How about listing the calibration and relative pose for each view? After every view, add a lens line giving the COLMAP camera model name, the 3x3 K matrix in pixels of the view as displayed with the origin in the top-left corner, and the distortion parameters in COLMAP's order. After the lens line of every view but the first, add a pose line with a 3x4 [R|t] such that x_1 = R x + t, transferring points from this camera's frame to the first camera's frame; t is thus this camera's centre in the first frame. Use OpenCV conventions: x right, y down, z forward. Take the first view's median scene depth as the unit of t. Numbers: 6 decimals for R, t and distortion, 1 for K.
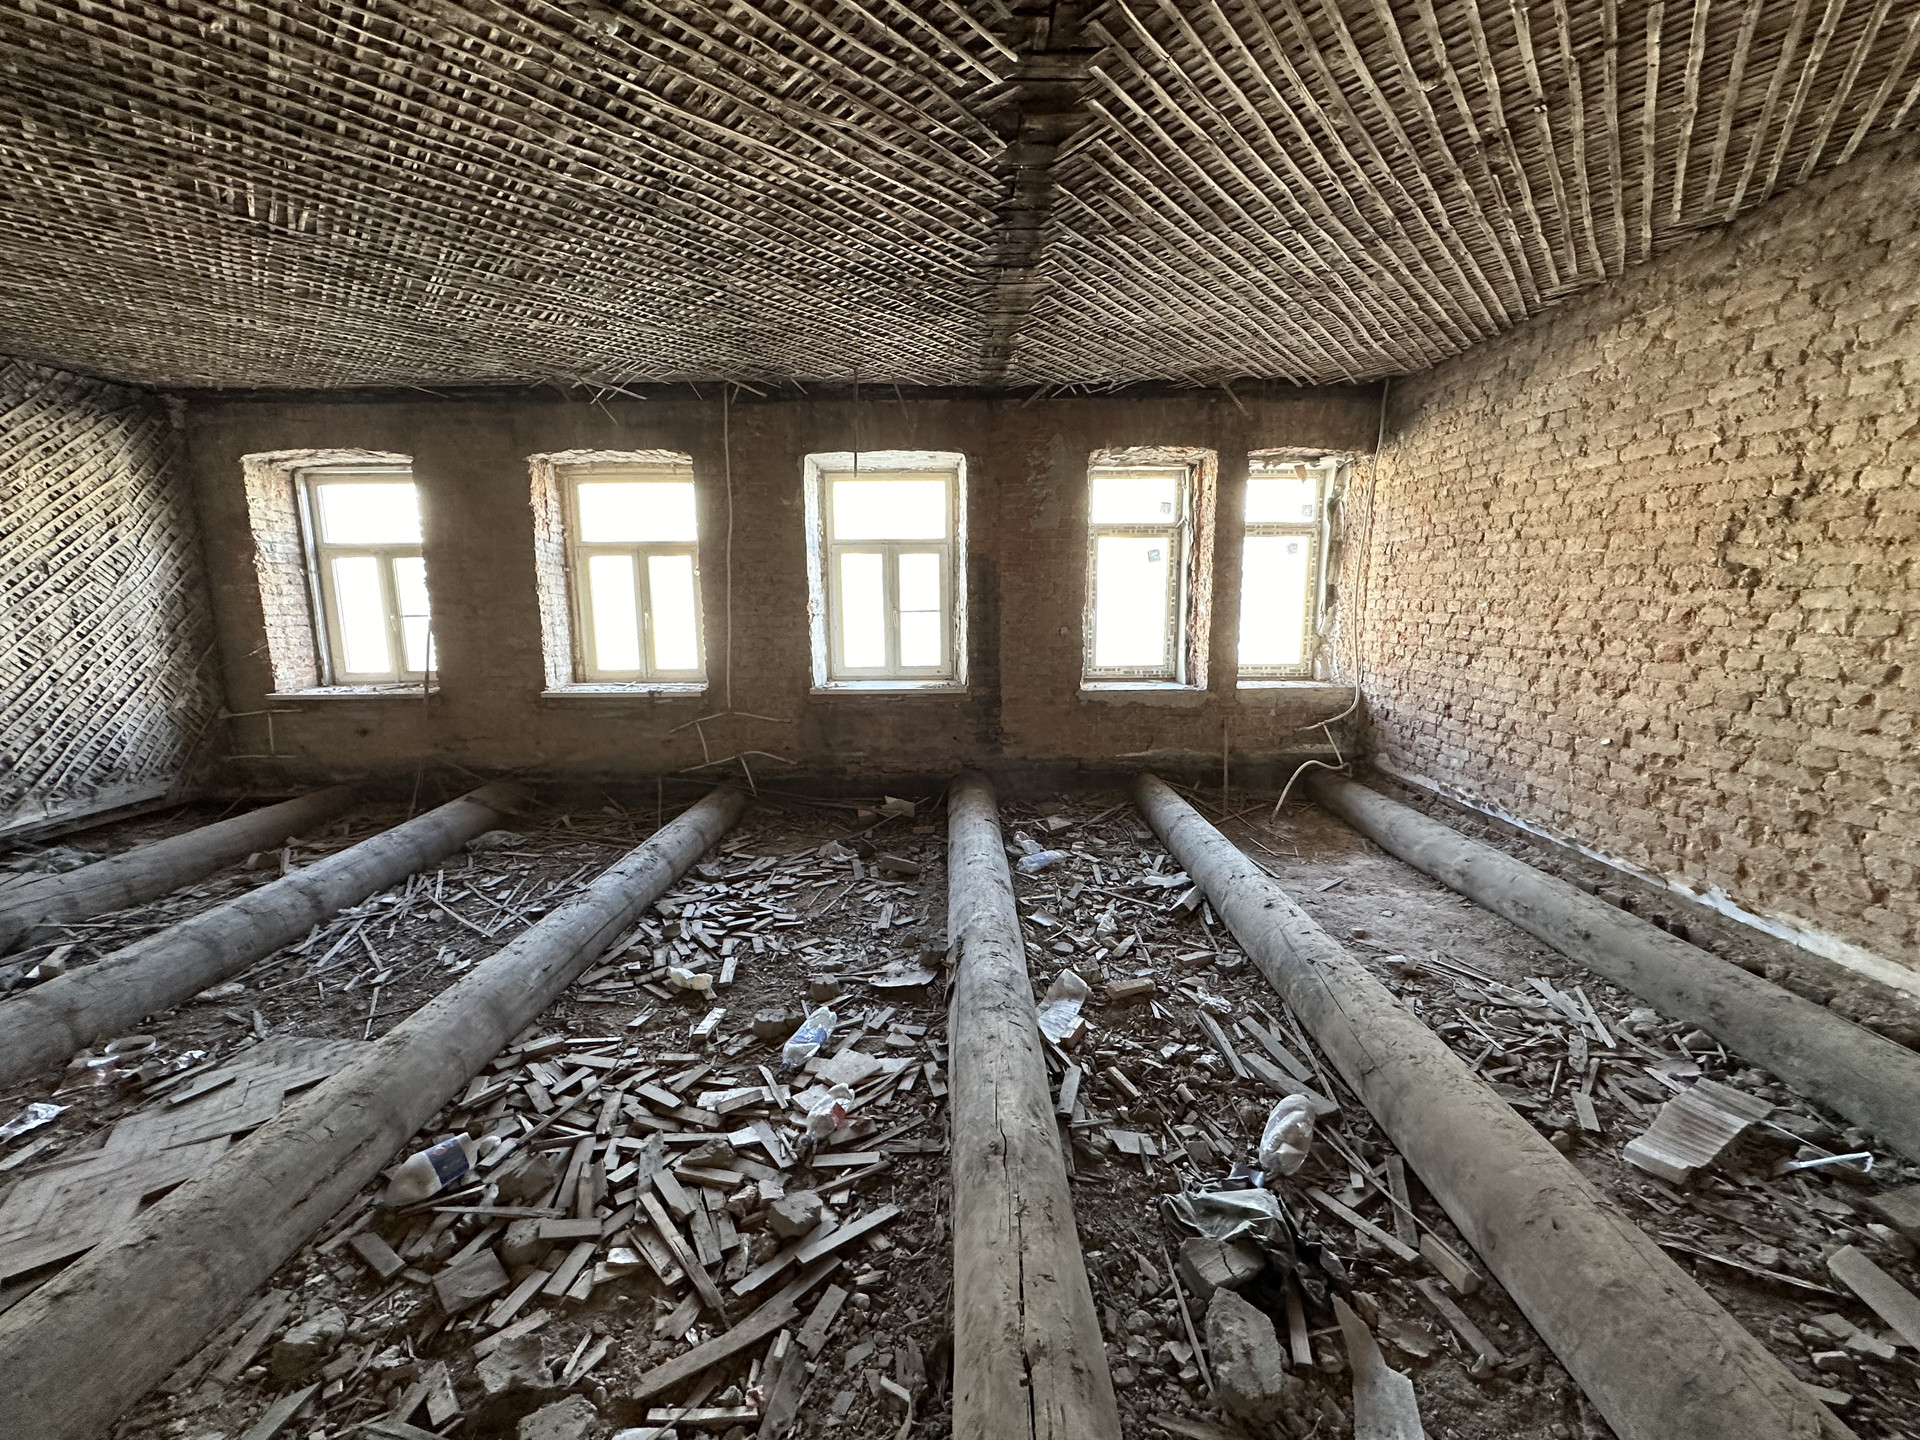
lens RADIAL K [[763.4, 0, 956.0], [0, 763.4, 715.9], [0, 0, 1]] dist [-0.001019, 0.000499]
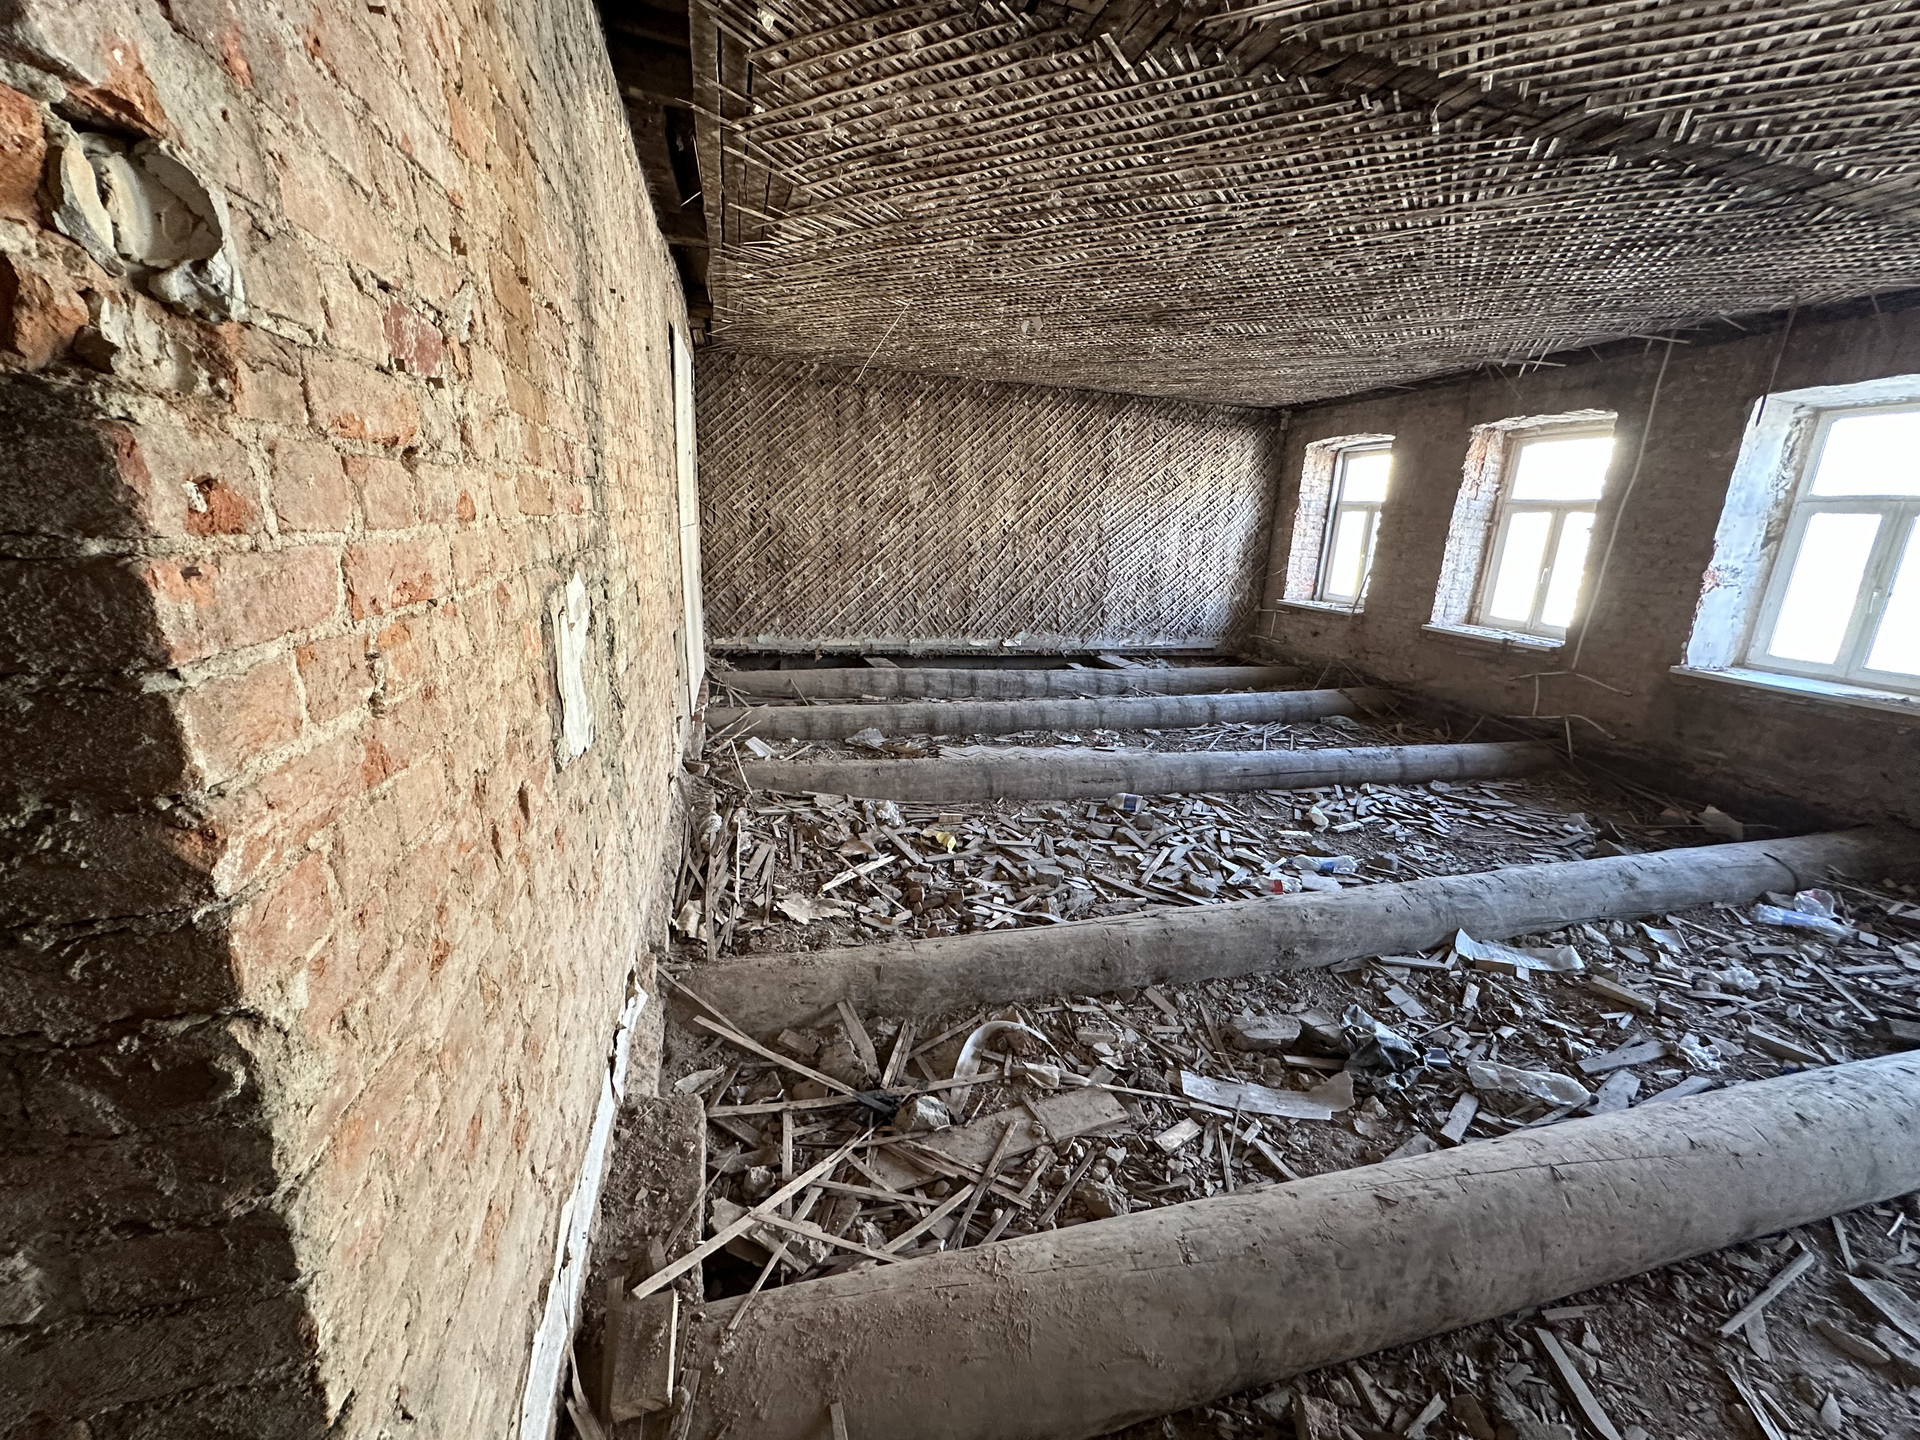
lens RADIAL K [[763.4, 0, 961.2], [0, 763.4, 717.1], [0, 0, 1]] dist [-0.001019, 0.000499]
pose [[0.258757, 0.262453, -0.929604, 0.496392], [-0.196981, 0.956494, 0.215215, -0.007556], [0.945644, 0.127426, 0.299198, -0.058245]]
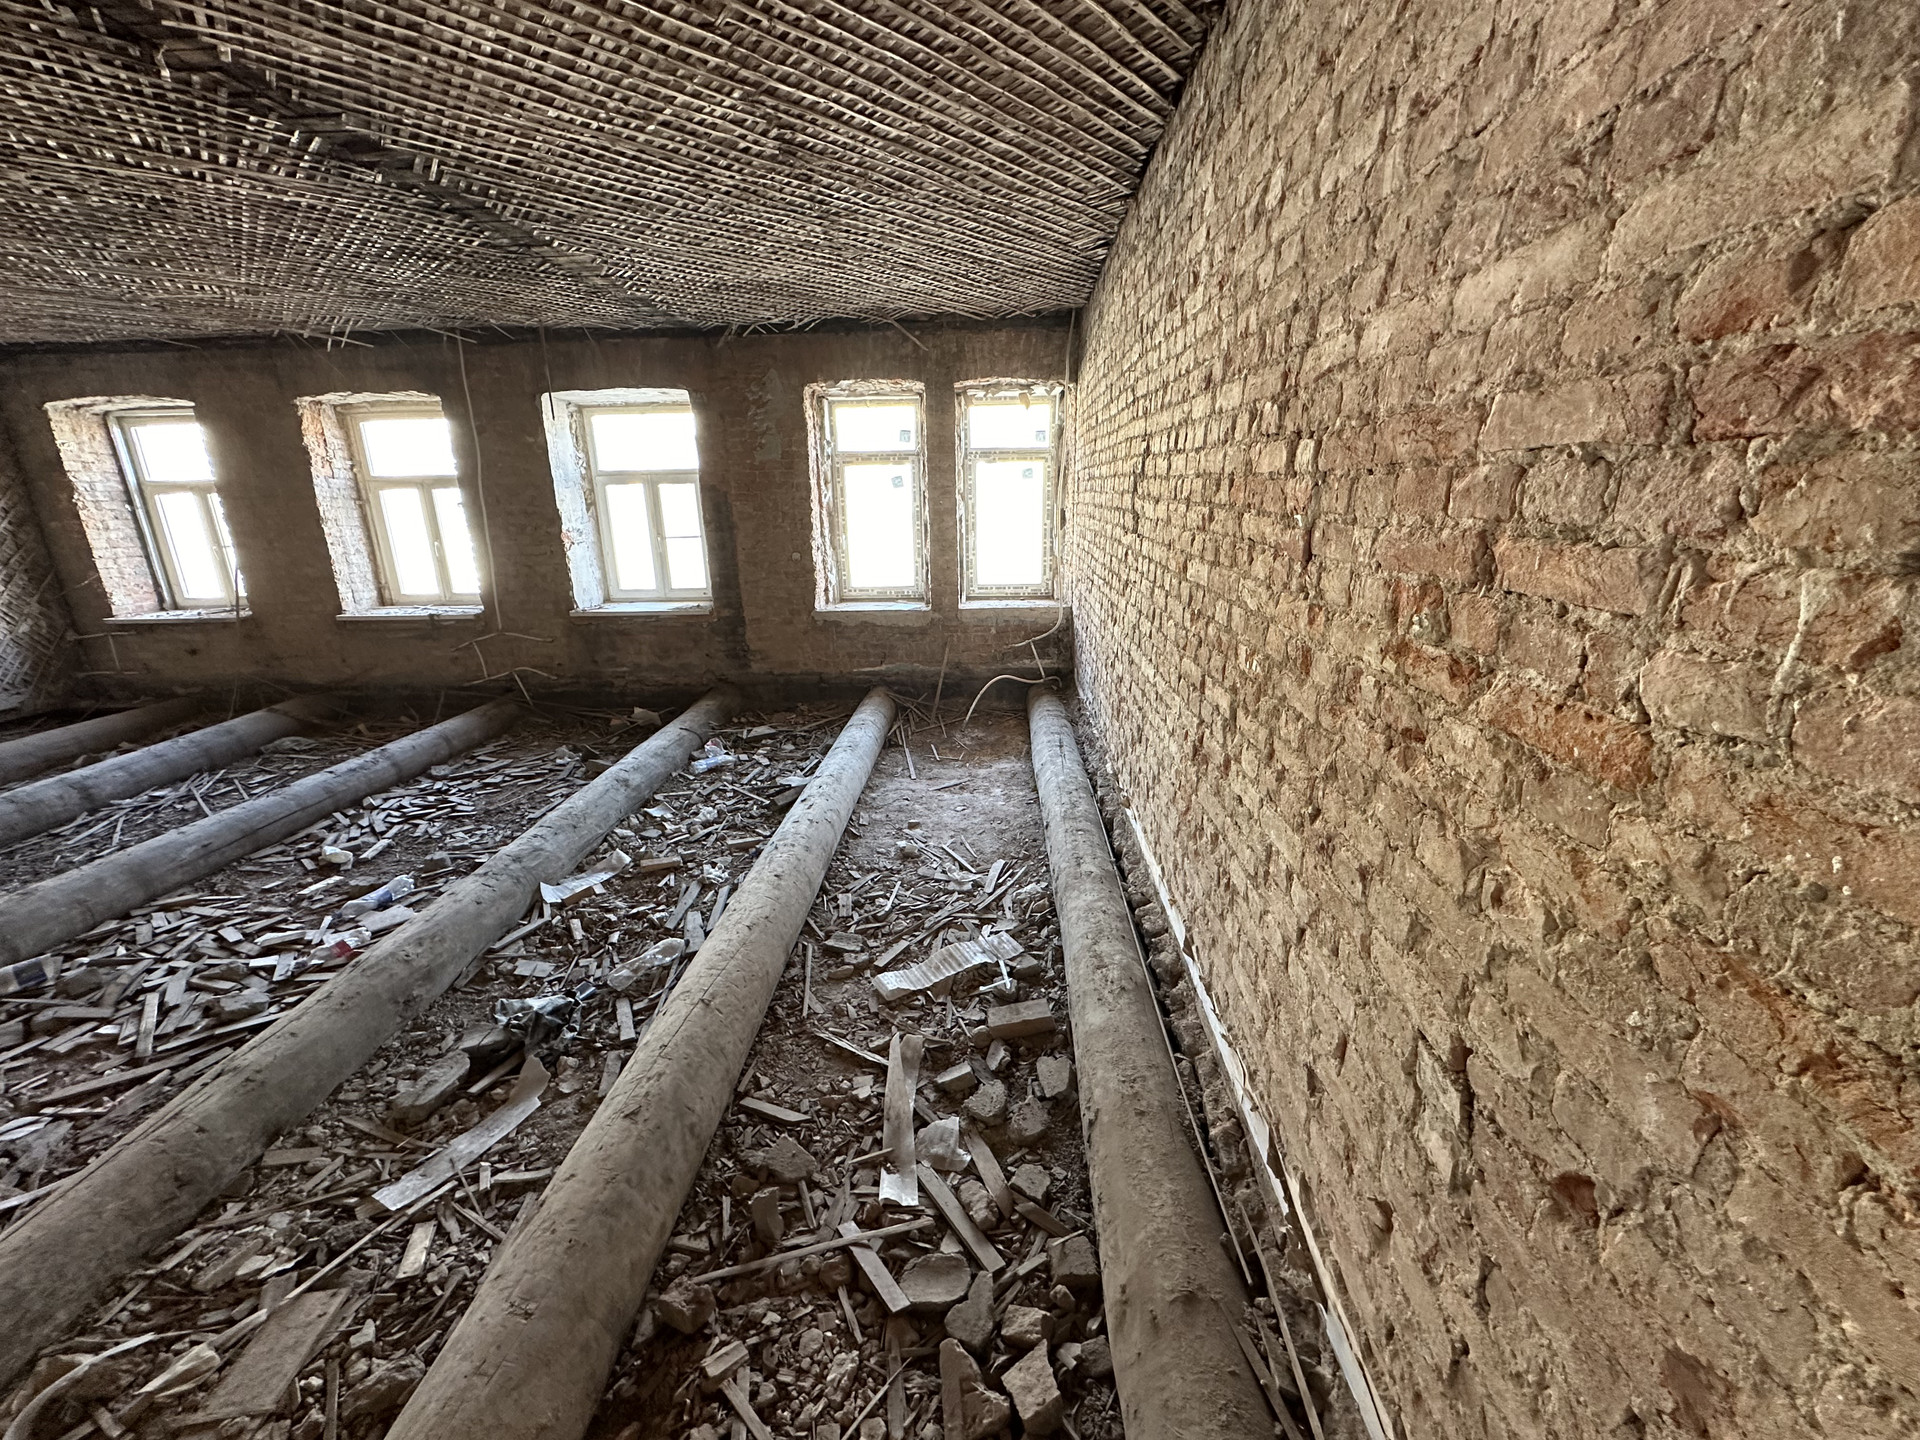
lens RADIAL K [[763.4, 0, 958.7], [0, 763.4, 717.3], [0, 0, 1]] dist [-0.001019, 0.000499]
pose [[0.999145, 0.000382, -0.041344, 0.474569], [0.004890, 0.991845, 0.127355, -0.023647], [0.041055, -0.127448, 0.990995, -0.115743]]
